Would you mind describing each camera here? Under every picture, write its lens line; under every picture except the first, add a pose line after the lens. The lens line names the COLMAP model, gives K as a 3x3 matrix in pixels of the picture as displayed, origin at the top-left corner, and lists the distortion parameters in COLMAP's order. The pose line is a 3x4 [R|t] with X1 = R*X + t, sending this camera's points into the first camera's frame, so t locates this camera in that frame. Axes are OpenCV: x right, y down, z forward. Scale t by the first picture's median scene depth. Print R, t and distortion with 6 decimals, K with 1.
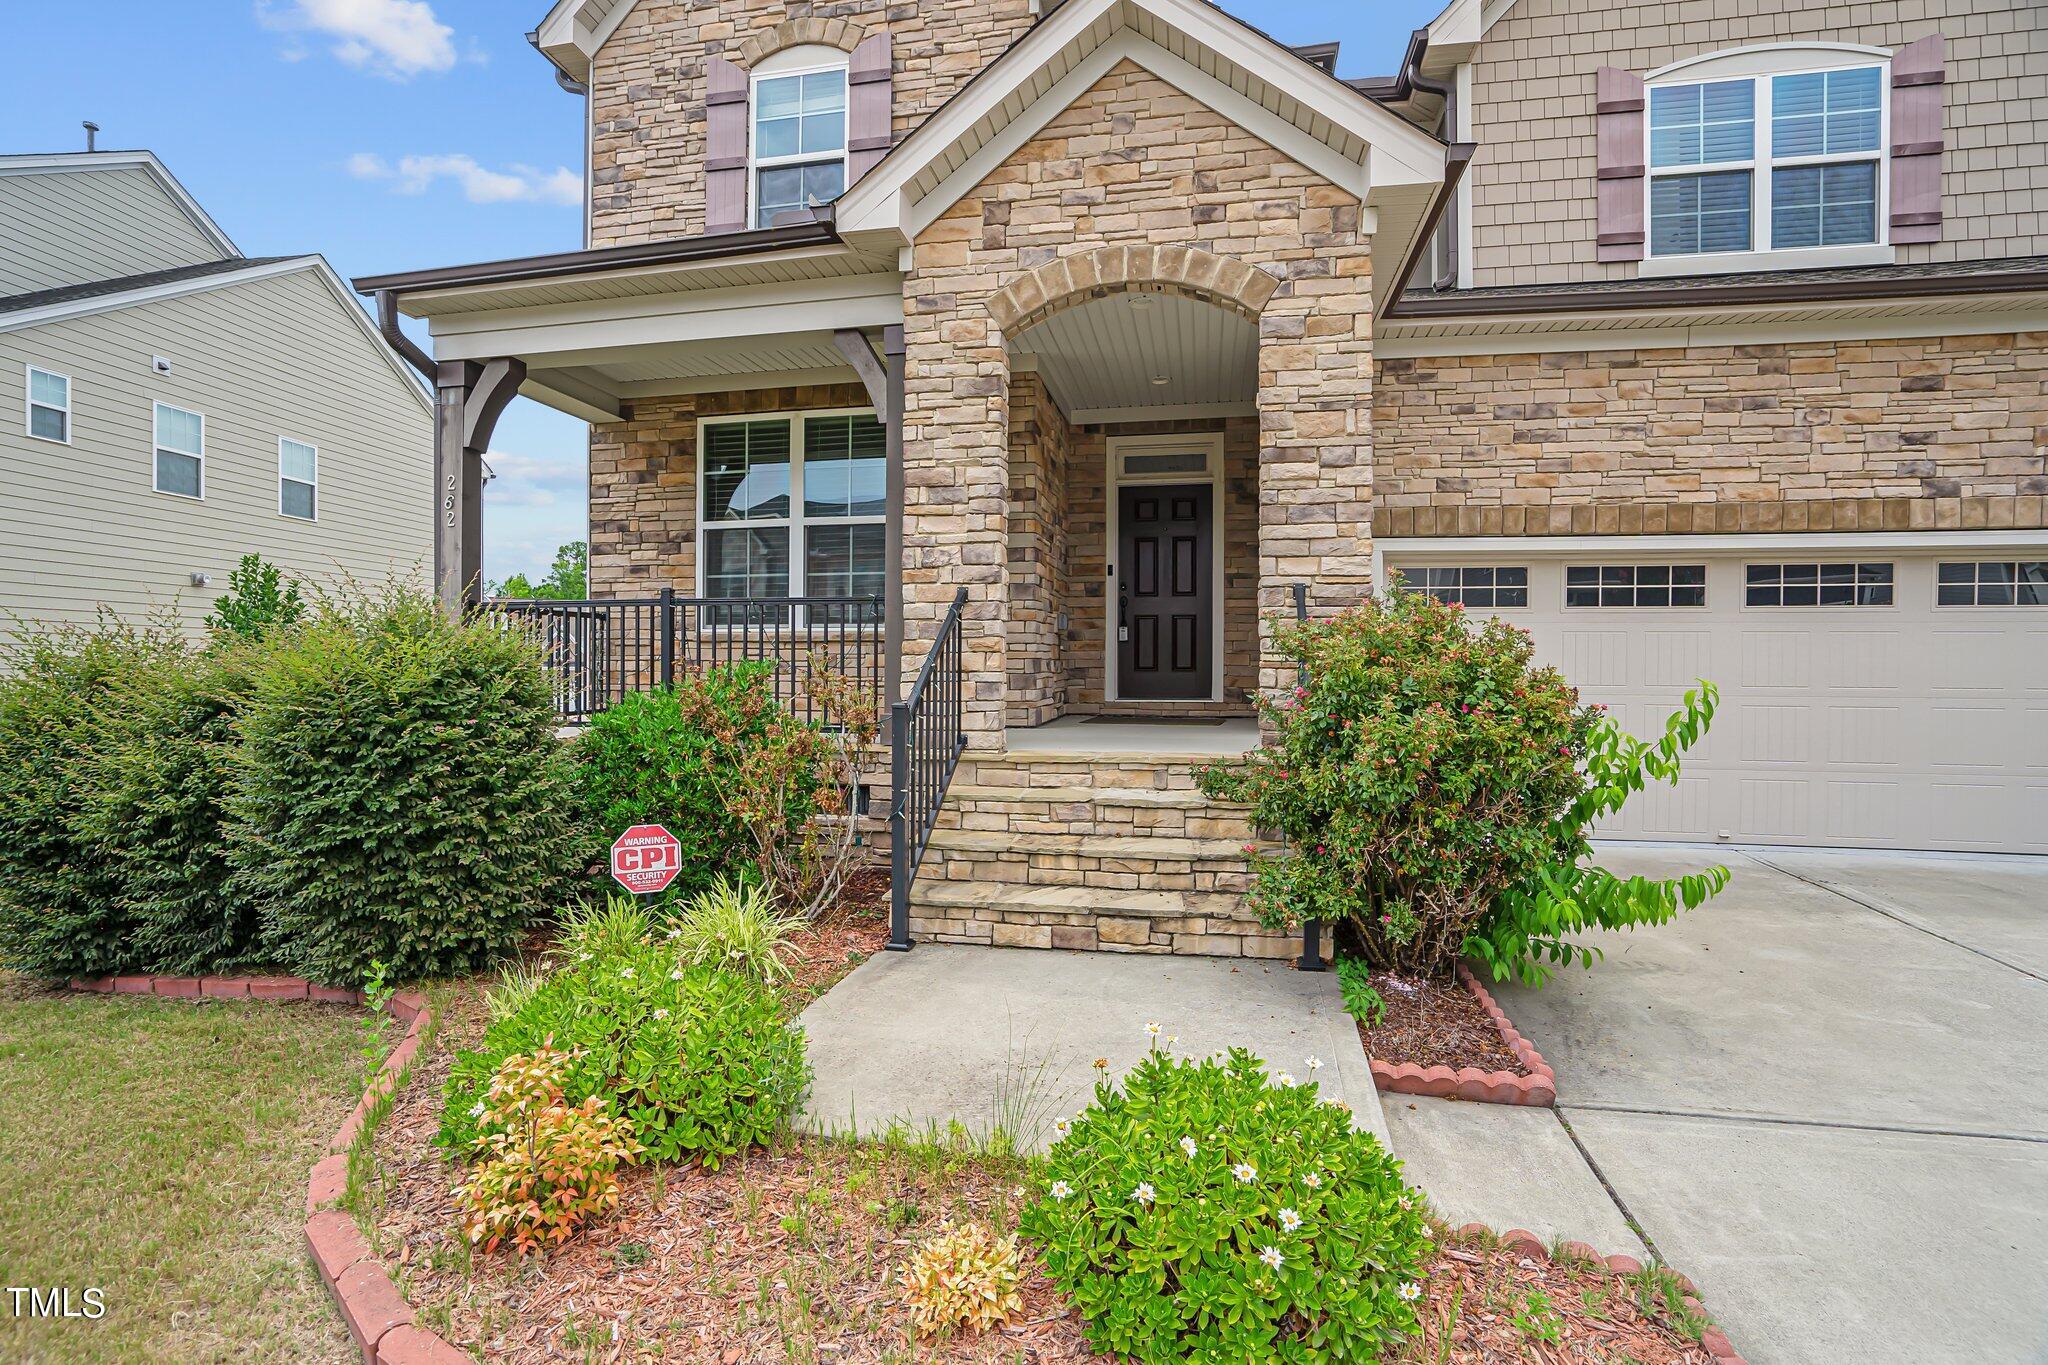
lens RADIAL K [[933.9, 0, 1023.3], [0, 933.9, 676.7], [0, 0, 1]] dist [-0.009438, 0.004640]
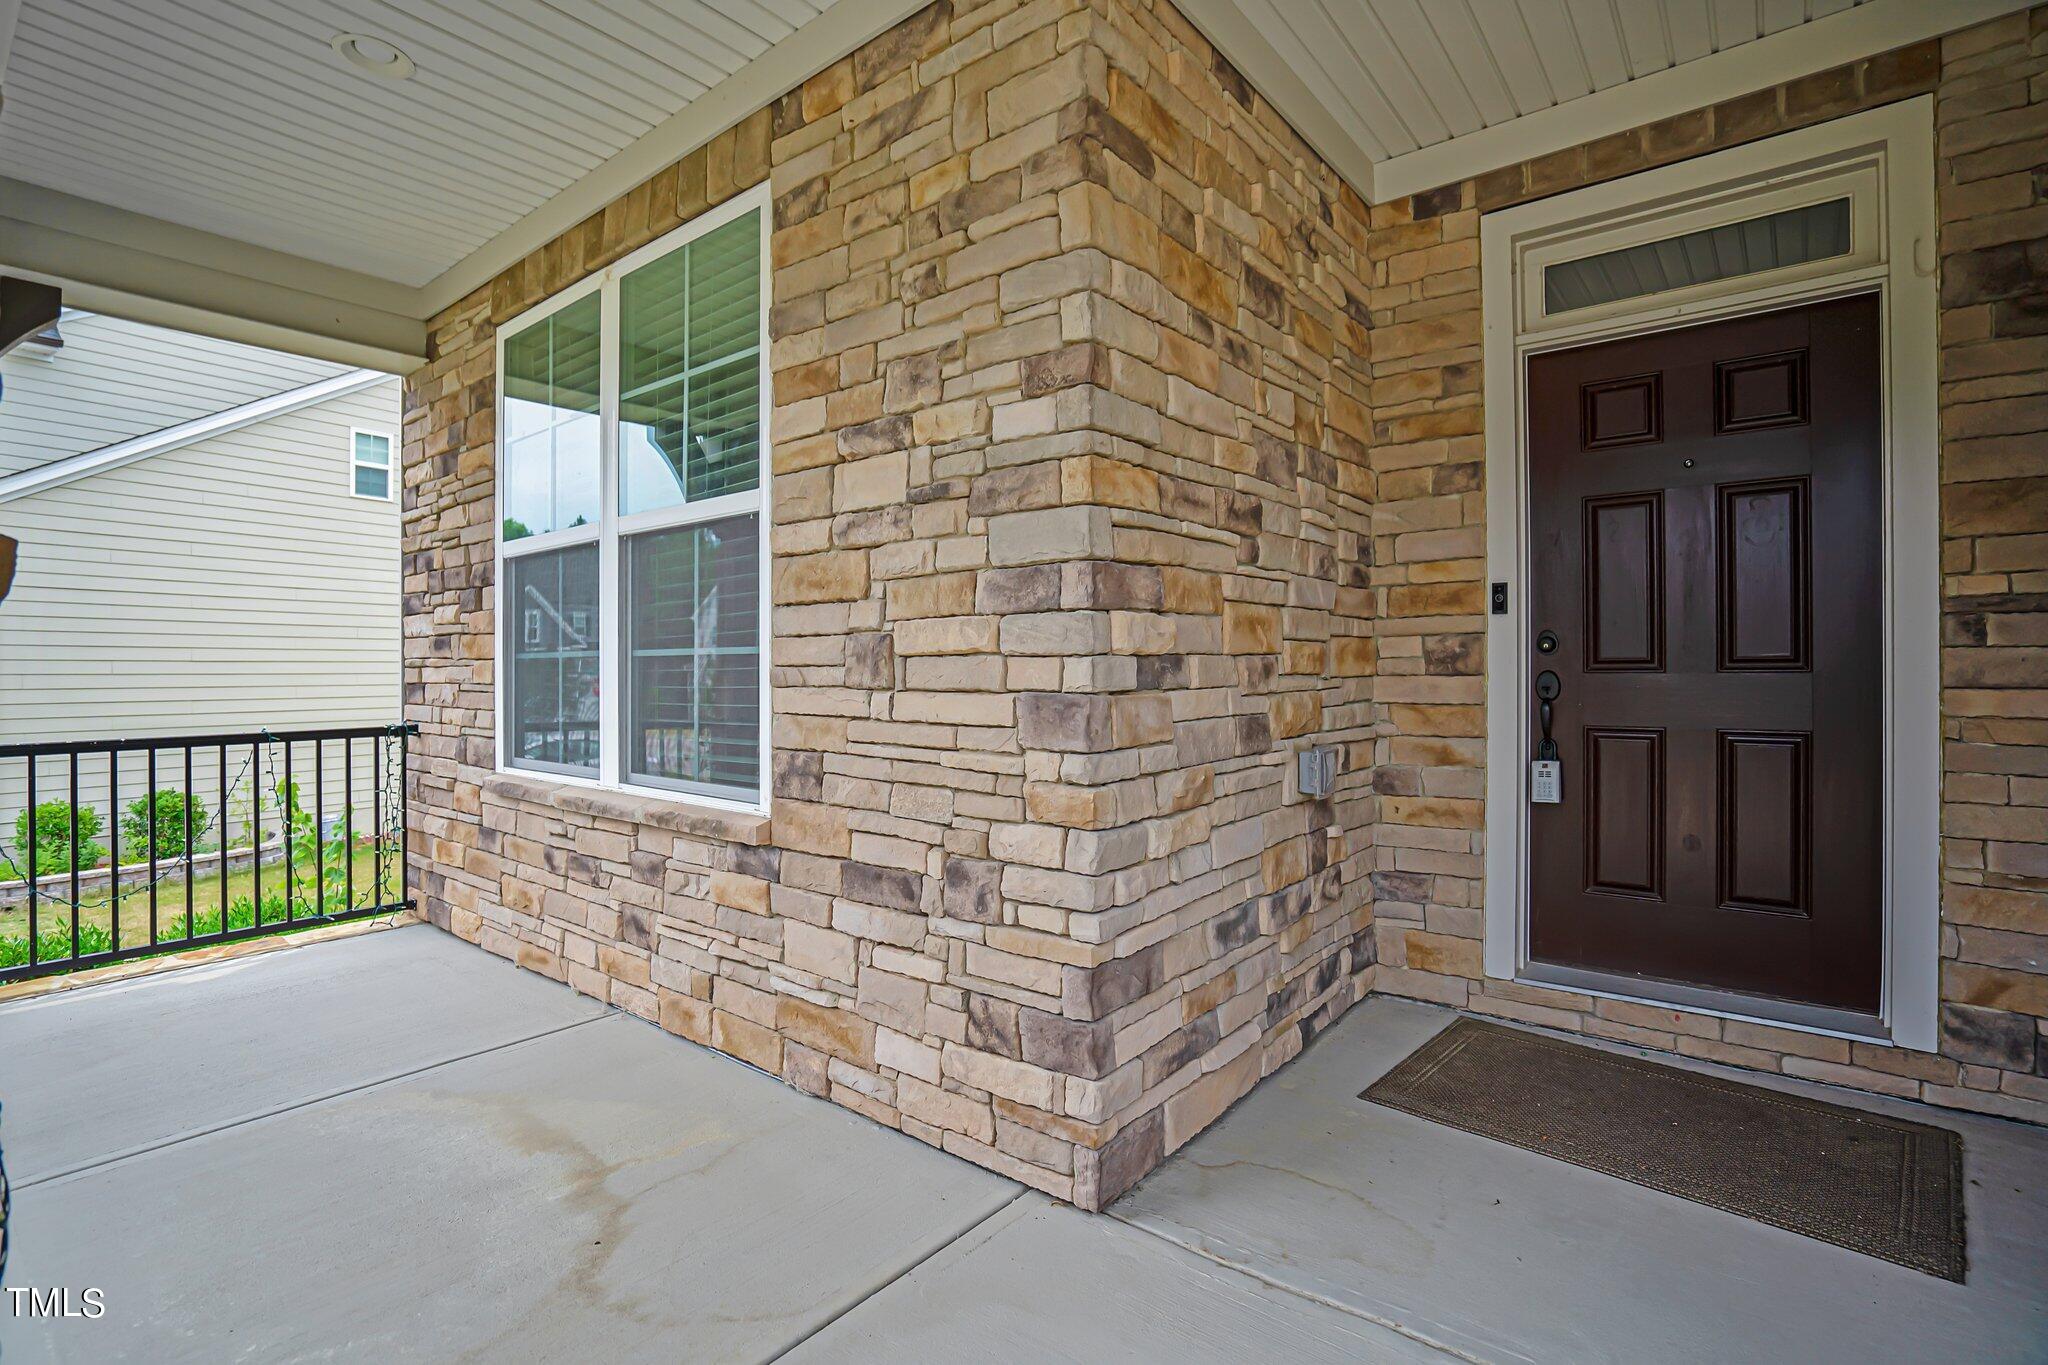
lens RADIAL K [[933.9, 0, 1052.3], [0, 933.9, 662.0], [0, 0, 1]] dist [-0.009438, 0.004640]
pose [[0.890707, -0.008525, -0.454498, 0.102103], [0.001290, 0.999868, -0.016227, -0.085114], [0.454577, 0.013867, 0.890600, 0.617821]]
